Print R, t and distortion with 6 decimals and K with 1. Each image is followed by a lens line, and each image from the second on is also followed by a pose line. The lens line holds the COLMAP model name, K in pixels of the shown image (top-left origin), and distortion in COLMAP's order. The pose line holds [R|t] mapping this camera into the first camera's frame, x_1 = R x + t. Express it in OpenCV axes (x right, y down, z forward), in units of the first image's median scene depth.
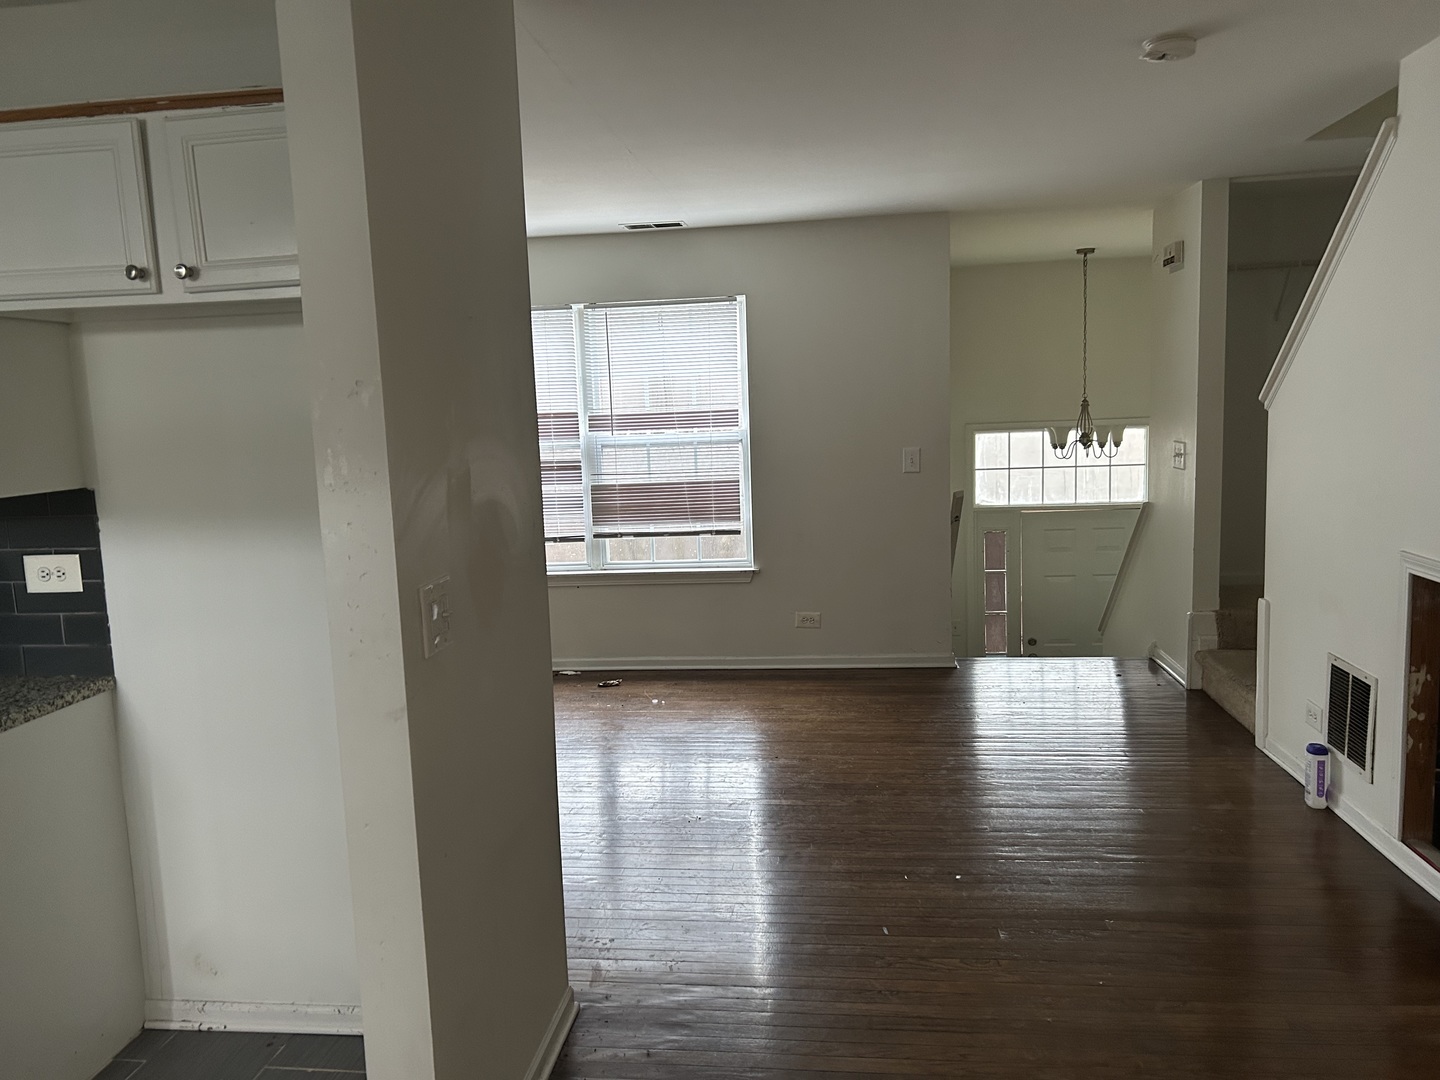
lens RADIAL K [[1087.1, 0, 720.0], [0, 1087.1, 540.0], [0, 0, 1]] dist [0.065730, -0.079343]
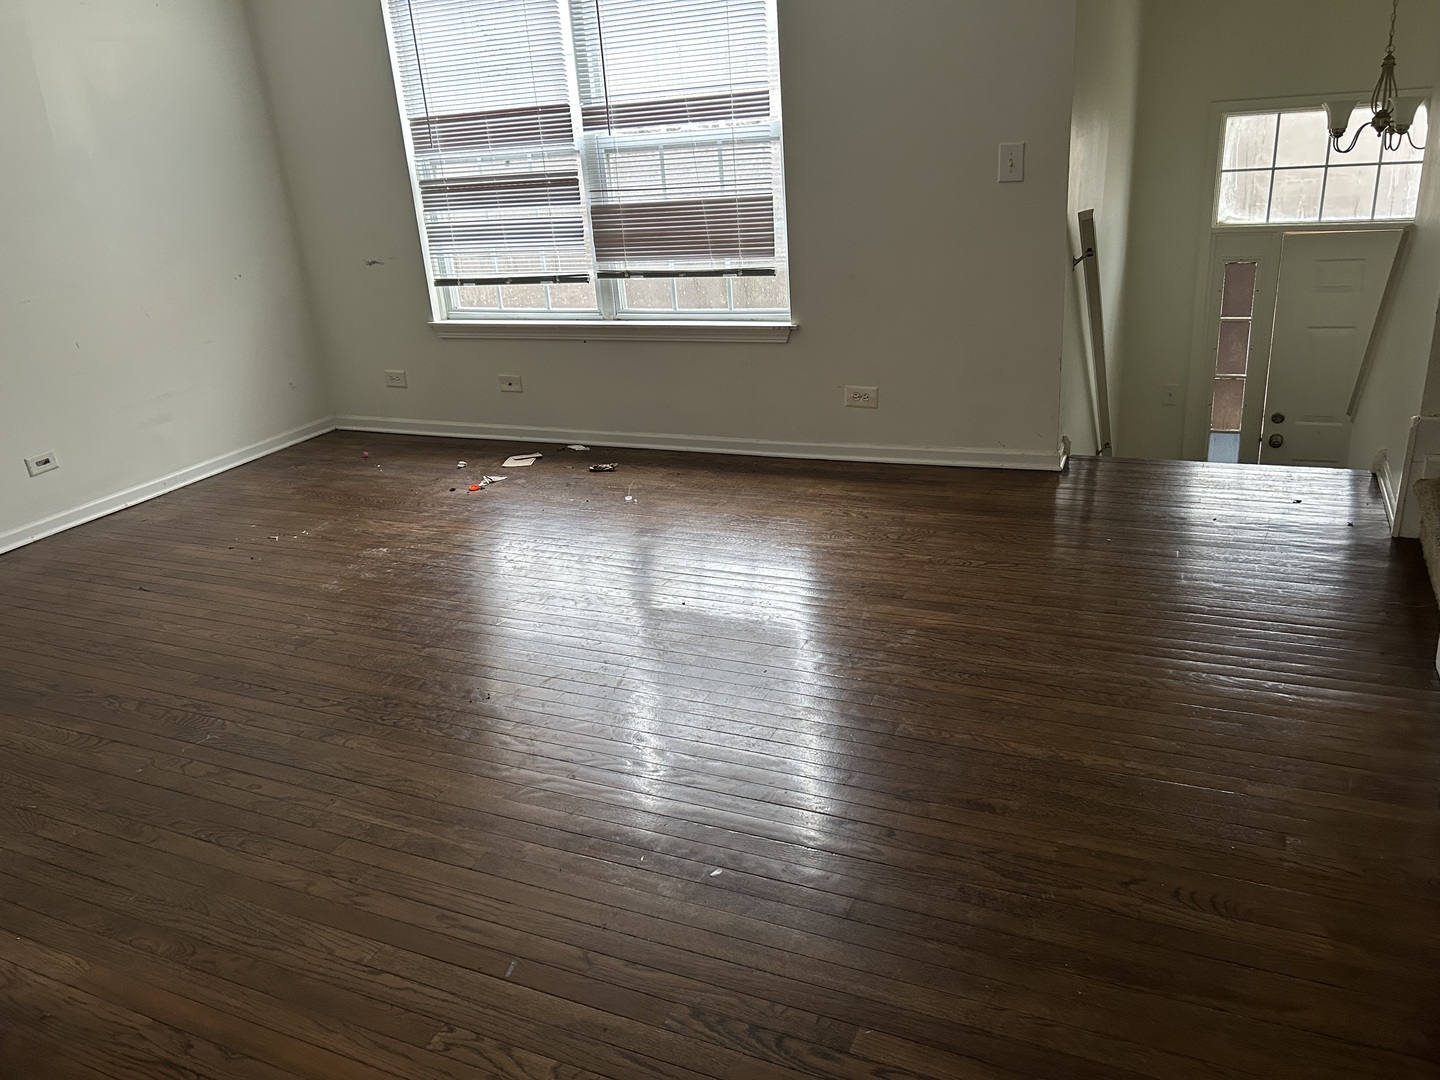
lens RADIAL K [[1087.1, 0, 720.0], [0, 1087.1, 540.0], [0, 0, 1]] dist [0.065730, -0.079343]
pose [[0.954399, 0.078128, -0.288130, 0.164706], [-0.002854, 0.967491, 0.252889, -0.014508], [0.298521, -0.240535, 0.923595, 0.211587]]
